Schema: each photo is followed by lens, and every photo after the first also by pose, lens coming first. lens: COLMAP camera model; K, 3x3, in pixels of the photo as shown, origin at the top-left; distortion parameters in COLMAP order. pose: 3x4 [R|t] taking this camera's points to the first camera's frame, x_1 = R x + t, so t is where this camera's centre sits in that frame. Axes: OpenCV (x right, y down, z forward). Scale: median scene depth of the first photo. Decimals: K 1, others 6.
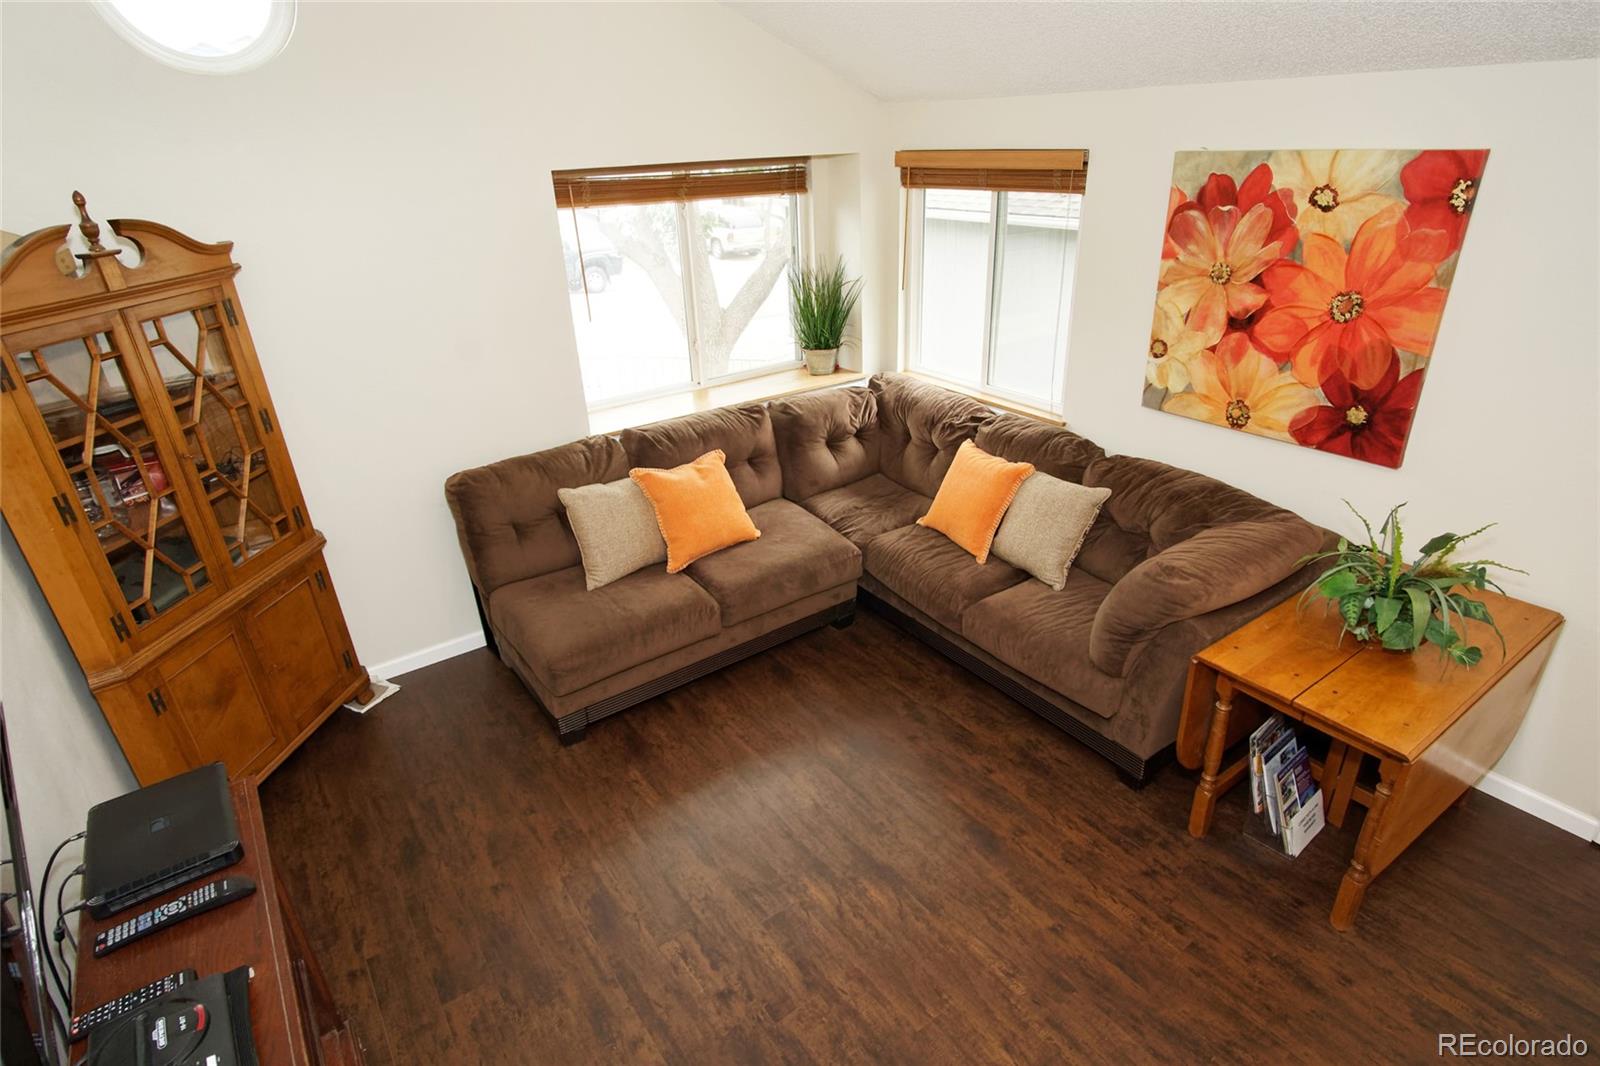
lens RADIAL K [[841.3, 0, 800.0], [0, 841.3, 533.0], [0, 0, 1]] dist [-0.001170, 0.000674]
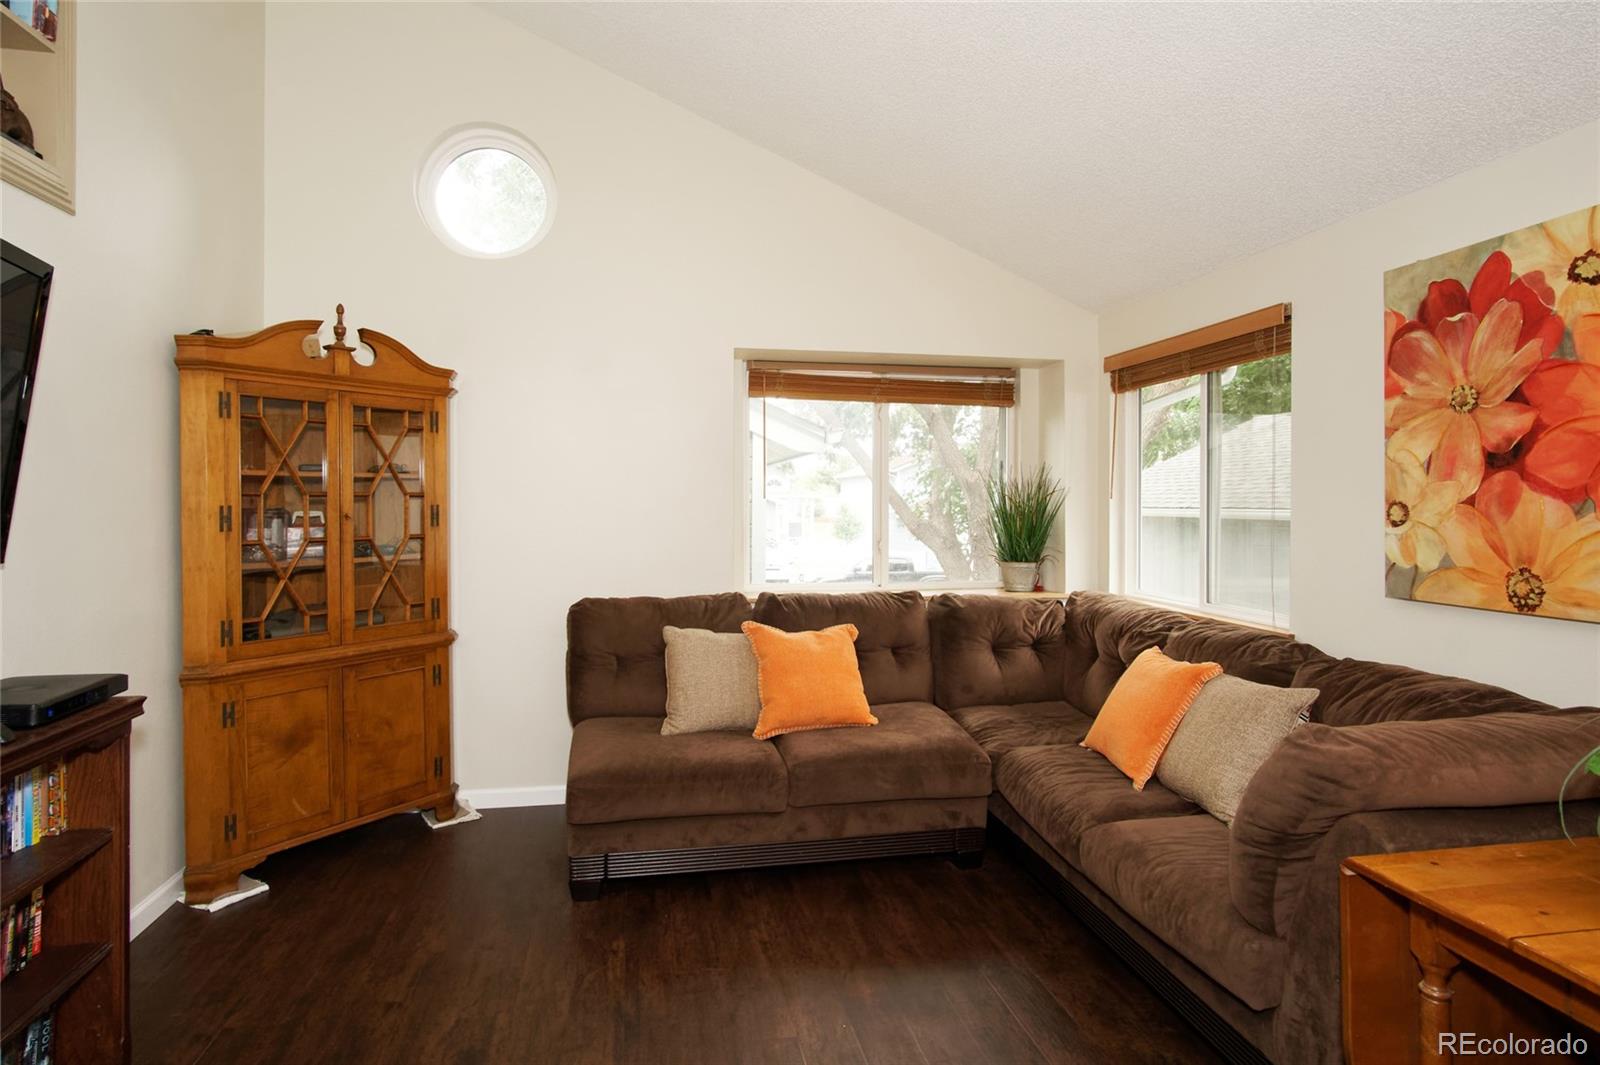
lens RADIAL K [[856.1, 0, 797.1], [0, 856.1, 511.8], [0, 0, 1]] dist [-0.009995, 0.010720]
pose [[0.906267, 0.041917, -0.420622, 0.273804], [-0.214894, 0.902577, -0.373062, 0.174157], [0.364006, 0.428483, 0.826984, 0.200391]]
